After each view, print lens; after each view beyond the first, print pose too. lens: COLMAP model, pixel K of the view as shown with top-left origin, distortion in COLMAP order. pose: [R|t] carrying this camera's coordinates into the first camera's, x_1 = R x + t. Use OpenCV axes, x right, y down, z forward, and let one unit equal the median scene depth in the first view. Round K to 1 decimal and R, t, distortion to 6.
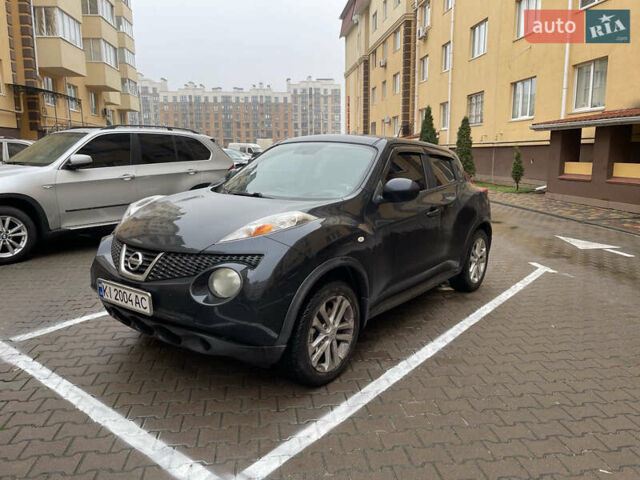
lens RADIAL K [[469.3, 0, 320.6], [0, 469.3, 233.2], [0, 0, 1]] dist [0.009929, -0.019591]
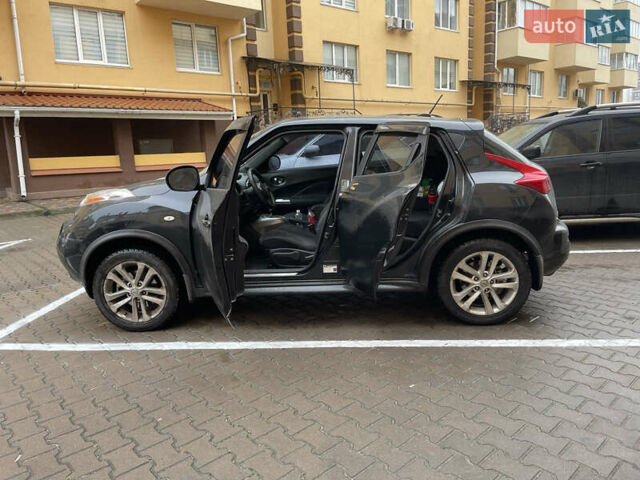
lens RADIAL K [[469.3, 0, 320.8], [0, 469.3, 245.3], [0, 0, 1]] dist [0.009929, -0.019591]
pose [[0.565385, 0.136511, -0.813452, 0.110329], [-0.091716, 0.990498, 0.102475, -0.006330], [0.819712, 0.016668, 0.572533, 0.061078]]
